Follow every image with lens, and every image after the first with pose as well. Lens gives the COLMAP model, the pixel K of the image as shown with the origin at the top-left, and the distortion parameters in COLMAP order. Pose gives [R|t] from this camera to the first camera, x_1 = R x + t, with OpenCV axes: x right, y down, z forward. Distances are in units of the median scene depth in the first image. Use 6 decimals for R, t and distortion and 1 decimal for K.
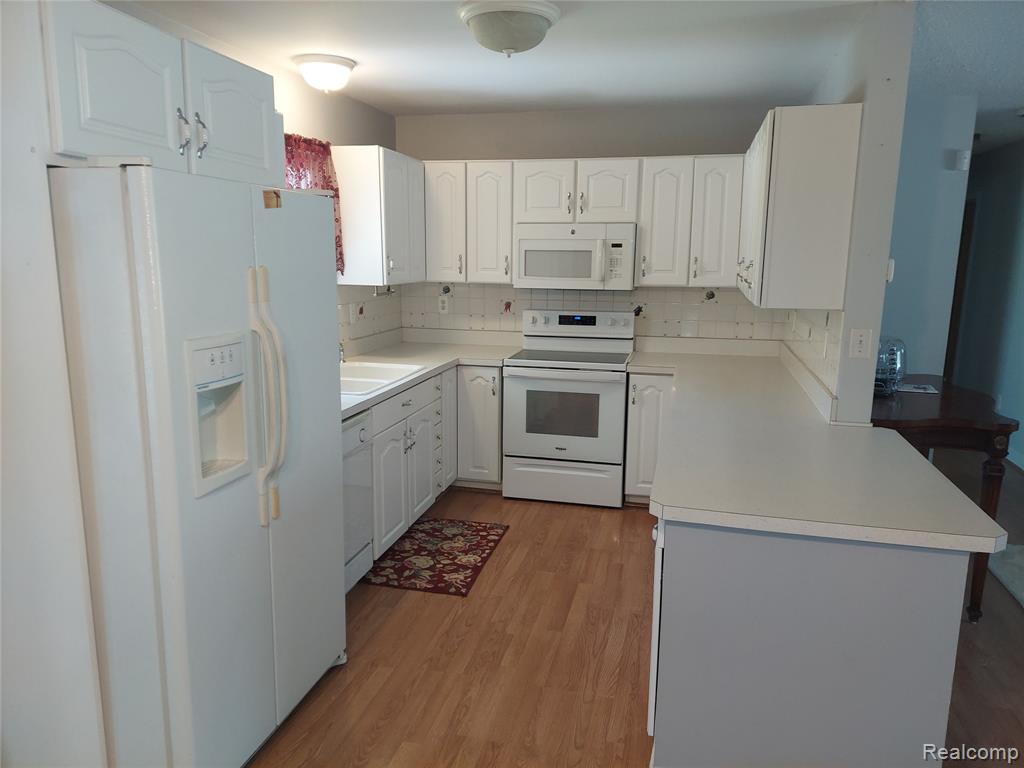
lens RADIAL K [[726.8, 0, 512.6], [0, 726.8, 380.9], [0, 0, 1]] dist [0.050575, -0.010365]
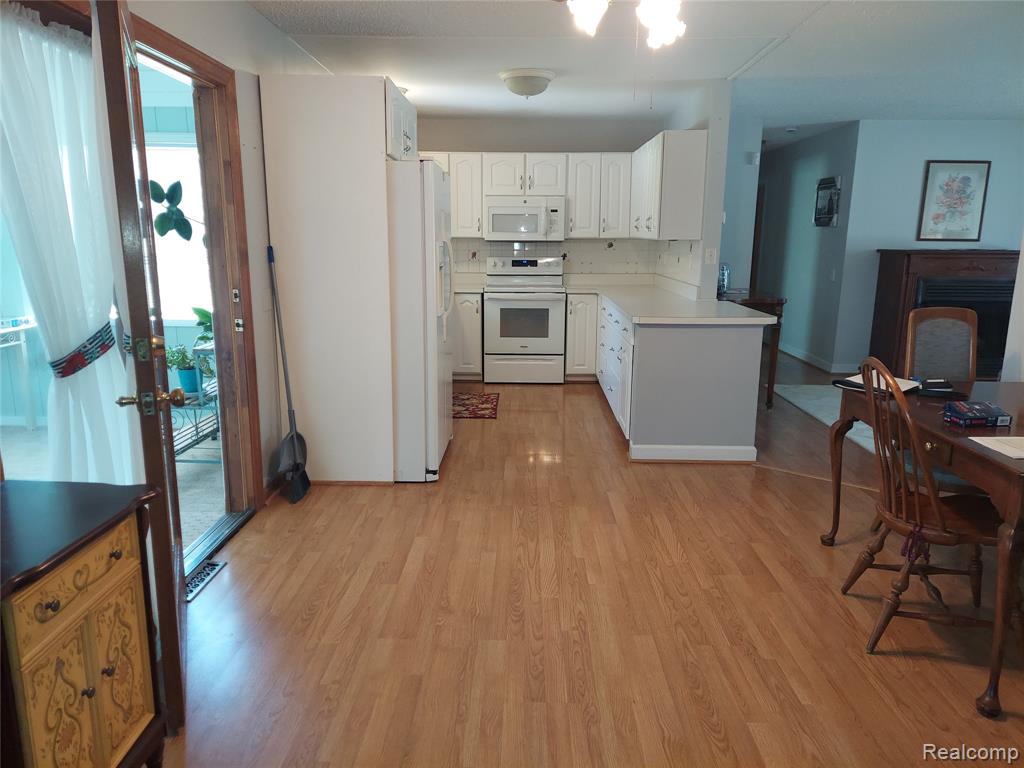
lens RADIAL K [[726.8, 0, 509.9], [0, 726.8, 383.2], [0, 0, 1]] dist [0.050575, -0.010365]
pose [[0.976753, -0.049144, 0.208659, -0.279928], [0.044428, 0.998641, 0.027230, 0.126553], [-0.209713, -0.017326, 0.977609, -0.469122]]
